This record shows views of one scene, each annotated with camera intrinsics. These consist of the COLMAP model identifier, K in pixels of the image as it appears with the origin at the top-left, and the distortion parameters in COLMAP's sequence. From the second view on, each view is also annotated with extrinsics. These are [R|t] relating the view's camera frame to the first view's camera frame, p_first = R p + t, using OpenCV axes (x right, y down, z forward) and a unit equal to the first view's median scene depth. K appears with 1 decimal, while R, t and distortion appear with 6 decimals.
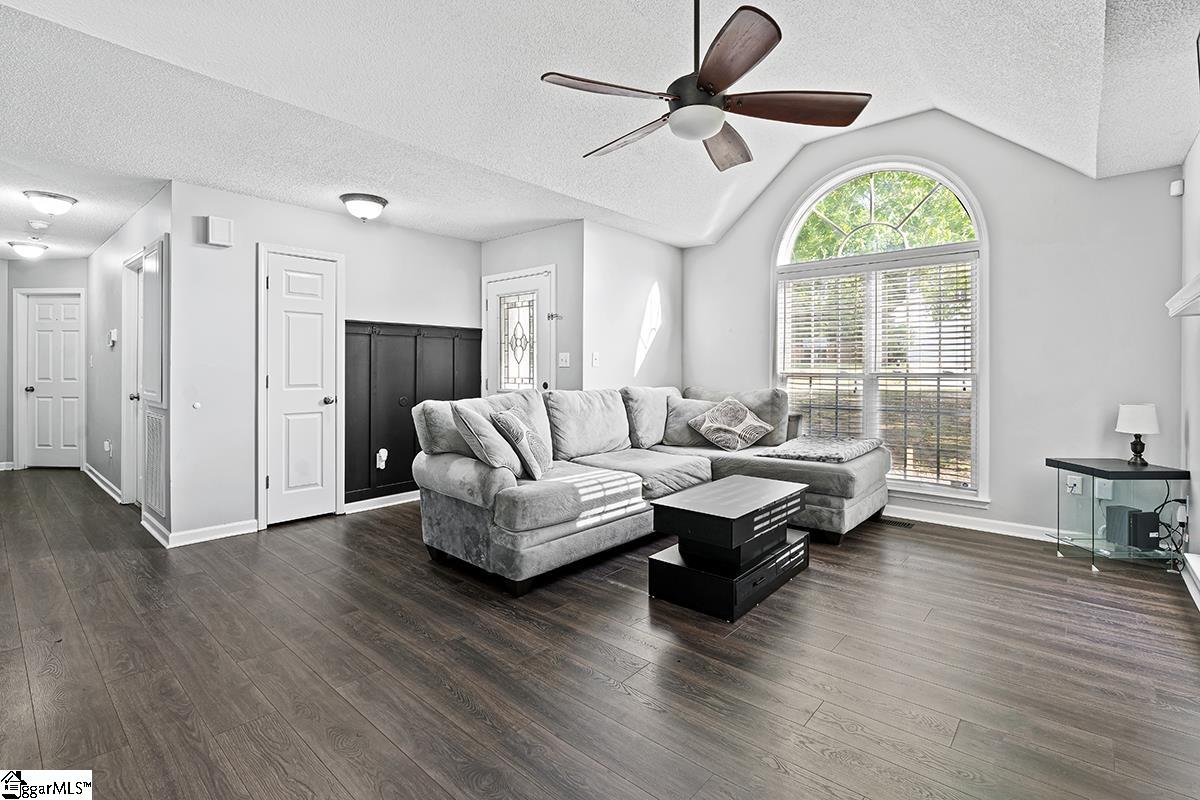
lens RADIAL K [[551.7, 0, 612.8], [0, 551.7, 367.6], [0, 0, 1]] dist [-0.007621, 0.002372]
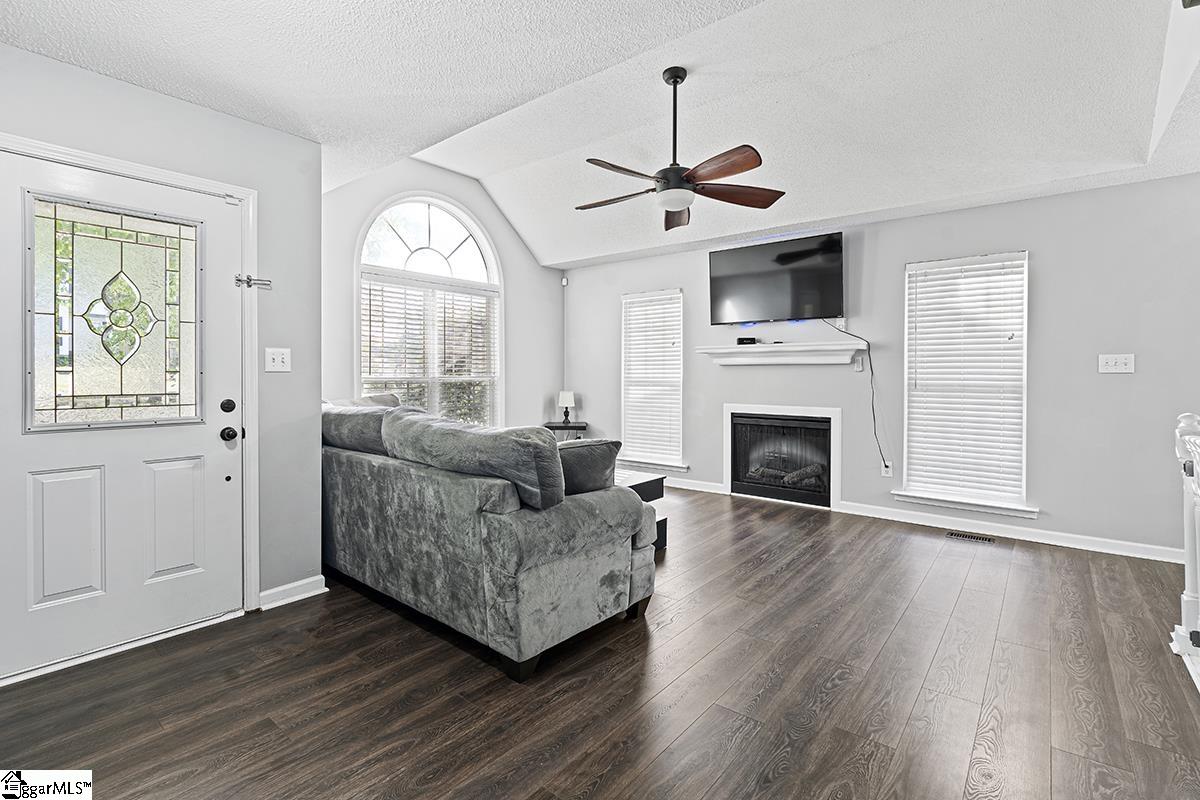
lens RADIAL K [[551.7, 0, 569.5], [0, 551.7, 377.4], [0, 0, 1]] dist [-0.007621, 0.002372]
pose [[0.010784, -0.010146, 0.999890, -0.870710], [-0.001488, 0.999947, 0.010163, -0.002189], [-0.999941, -0.001598, 0.010769, 0.864869]]
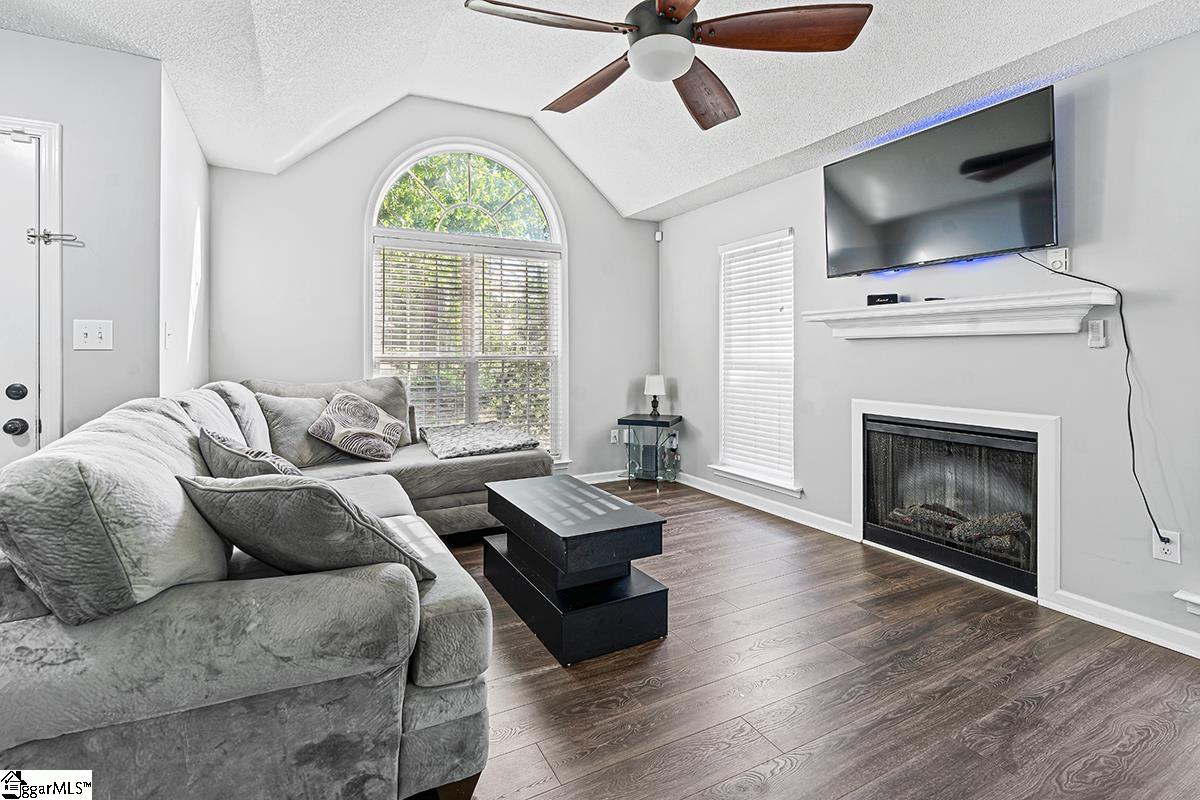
lens RADIAL K [[551.7, 0, 576.6], [0, 551.7, 351.6], [0, 0, 1]] dist [-0.007621, 0.002372]
pose [[0.384949, -0.000832, 0.922938, -0.463791], [-0.000078, 1.000000, 0.000934, 0.000123], [-0.922938, -0.000431, 0.384949, 0.551114]]
